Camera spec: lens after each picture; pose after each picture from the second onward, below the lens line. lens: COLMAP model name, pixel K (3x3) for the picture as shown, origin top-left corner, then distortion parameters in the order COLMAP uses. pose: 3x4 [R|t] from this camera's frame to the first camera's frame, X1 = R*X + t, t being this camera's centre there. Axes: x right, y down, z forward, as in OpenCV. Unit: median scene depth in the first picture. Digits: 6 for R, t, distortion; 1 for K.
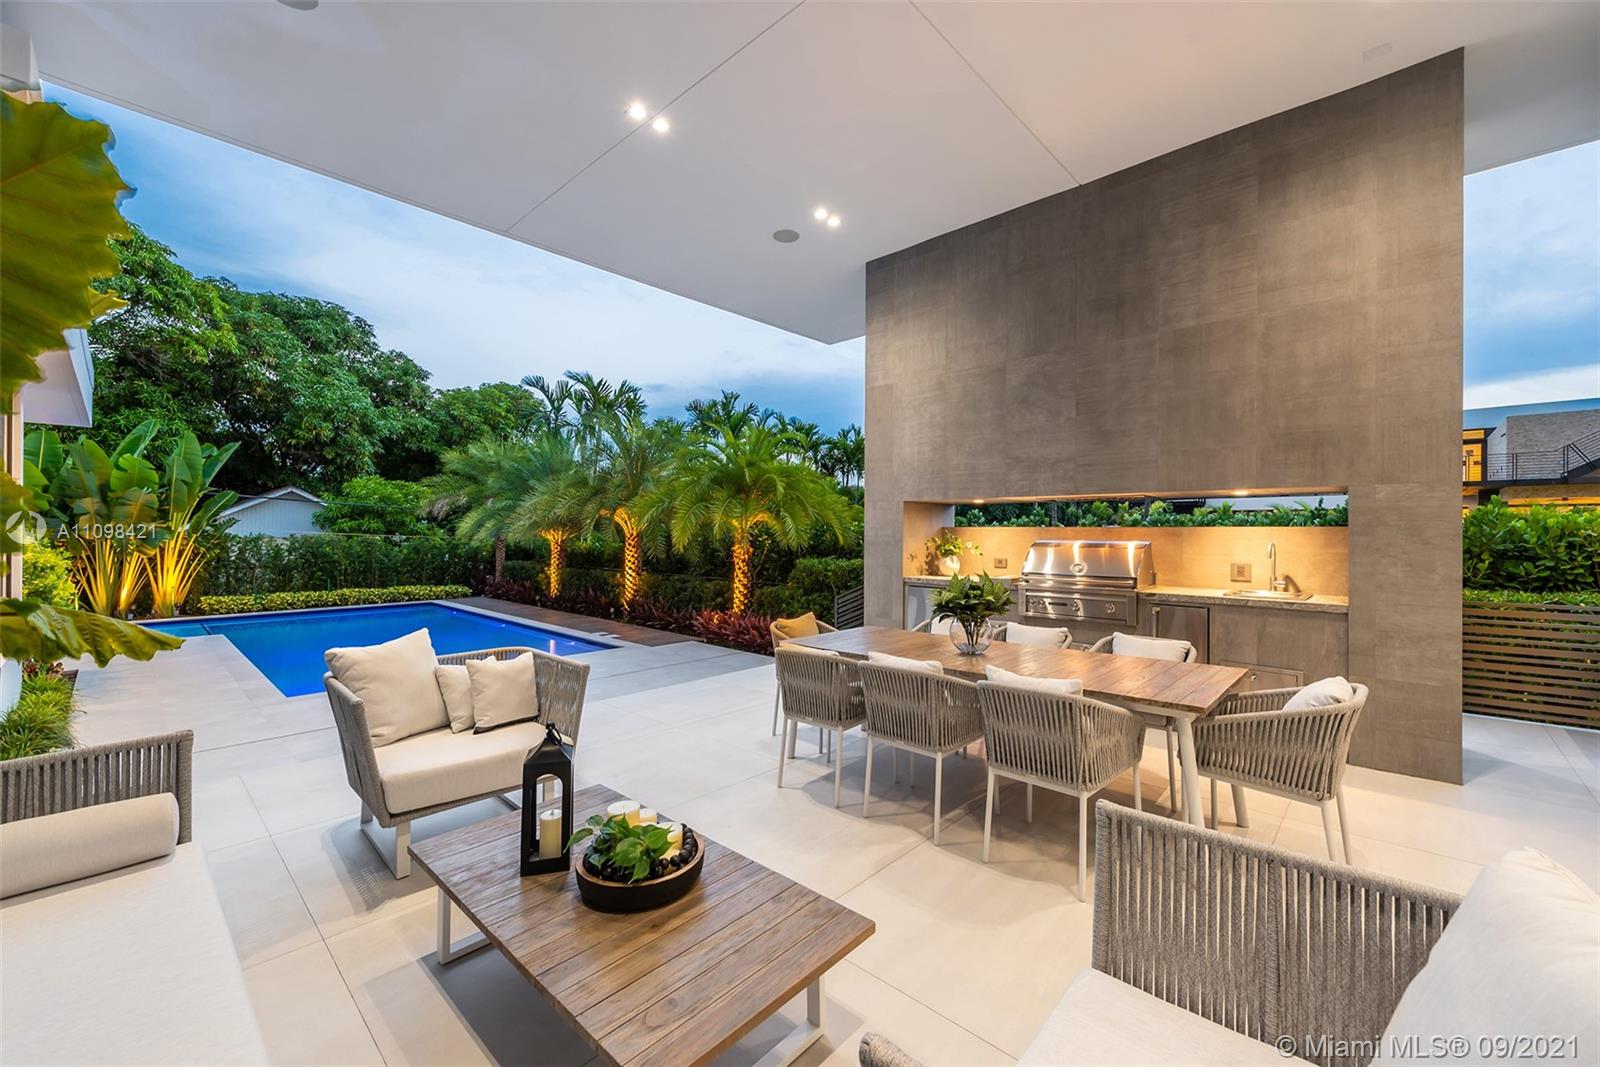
lens RADIAL K [[626.3, 0, 800.0], [0, 626.3, 533.5], [0, 0, 1]] dist [0.000109, 0.000072]
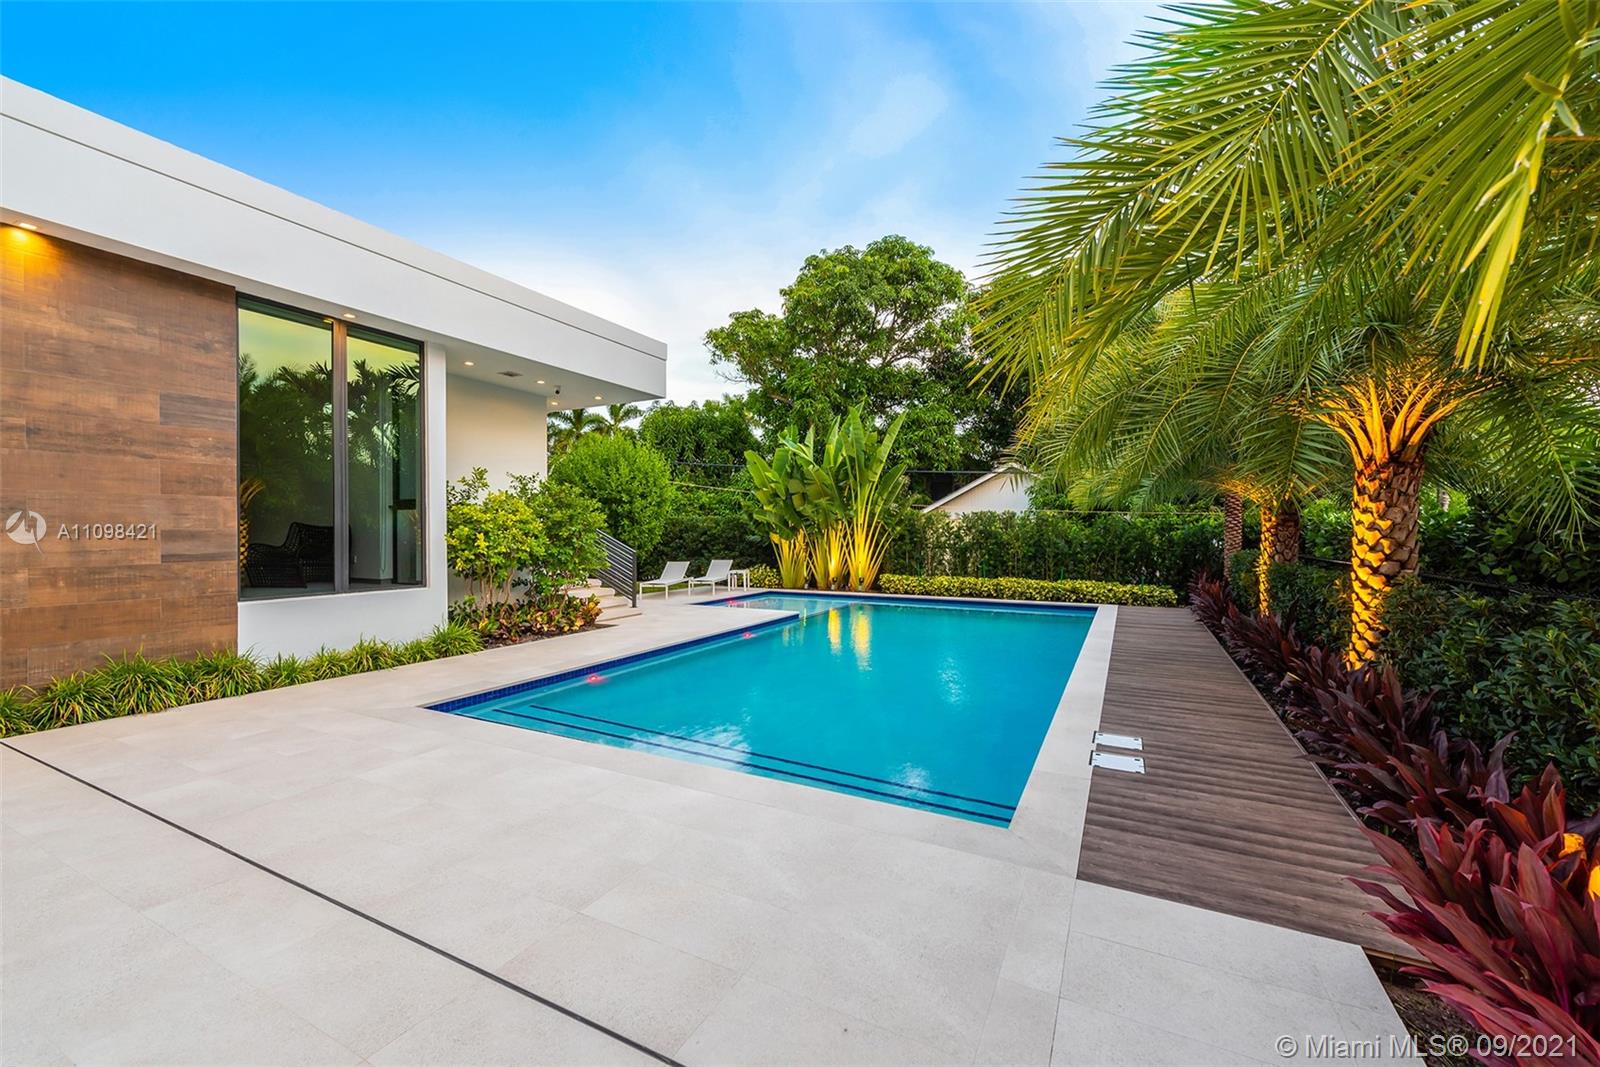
lens RADIAL K [[639.2, 0, 800.0], [0, 639.2, 533.5], [0, 0, 1]] dist [0.000069, 0.000026]
pose [[0.265011, -0.003334, -0.964240, -0.016382], [0.000418, 0.999994, -0.003342, 0.033800], [0.964245, 0.000482, 0.265011, 0.511861]]
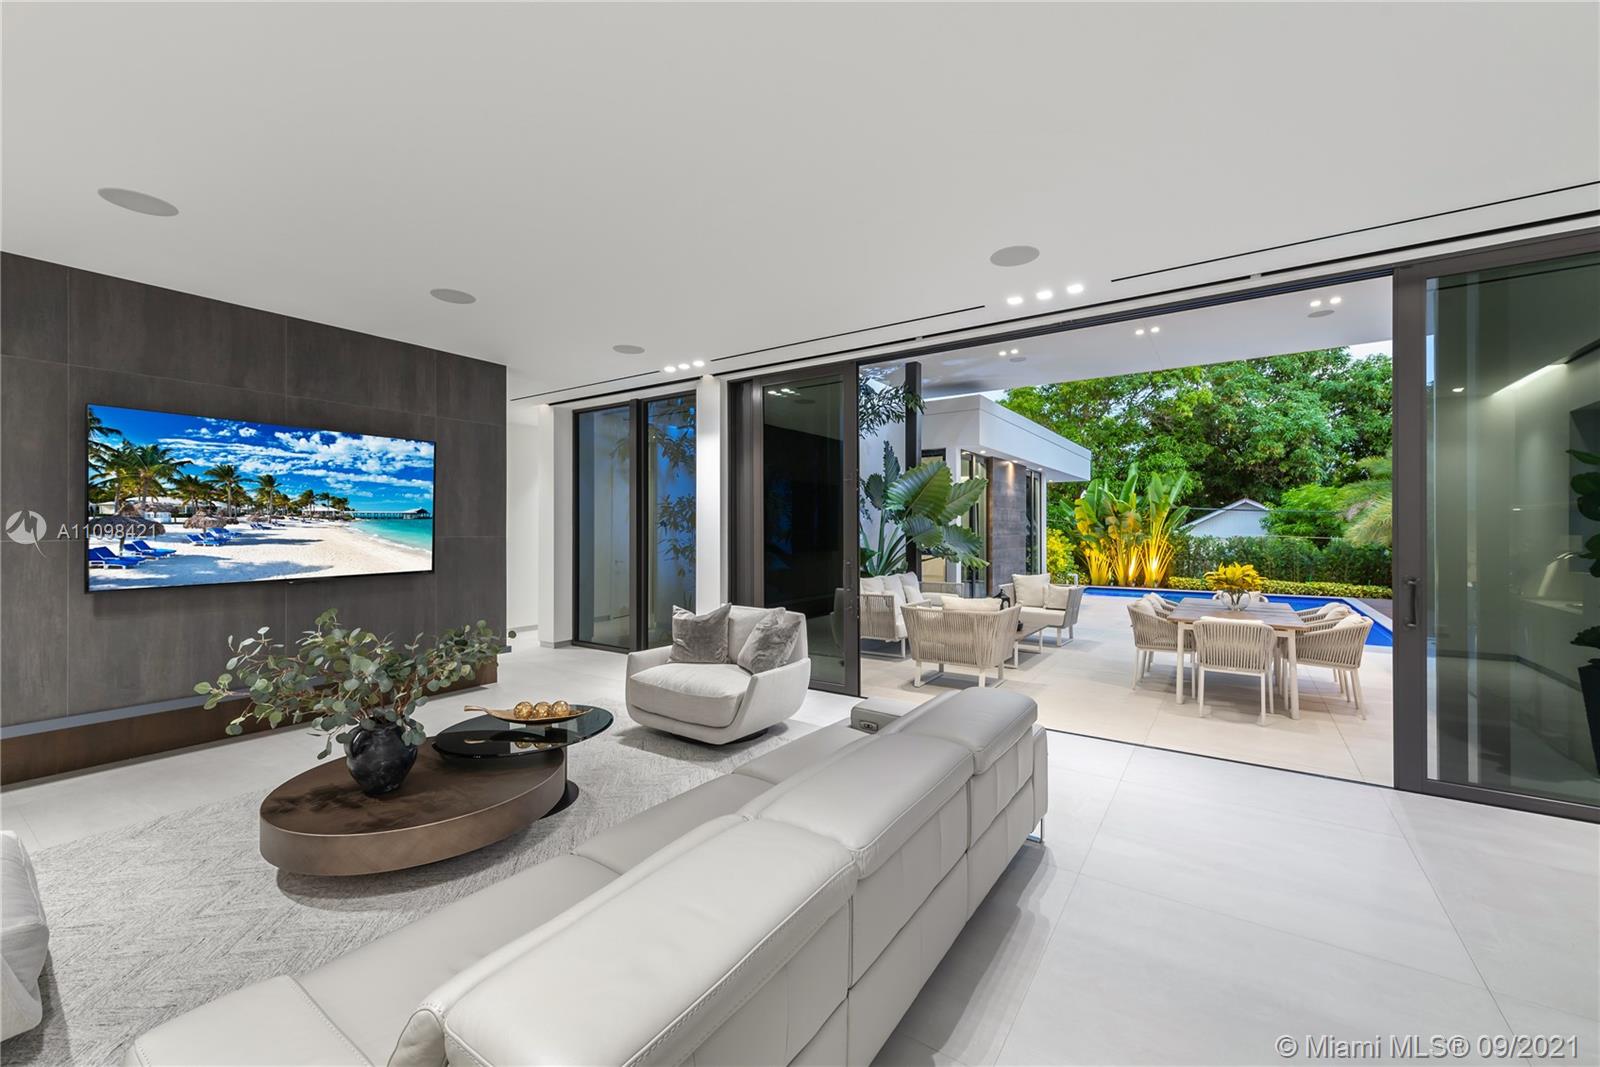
lens RADIAL K [[626.3, 0, 800.0], [0, 626.3, 533.5], [0, 0, 1]] dist [0.000109, 0.000072]
pose [[0.149738, 0.001214, -0.988725, 0.352711], [0.001422, 0.999998, 0.001443, -0.007287], [0.988725, -0.001622, 0.149736, -0.103207]]
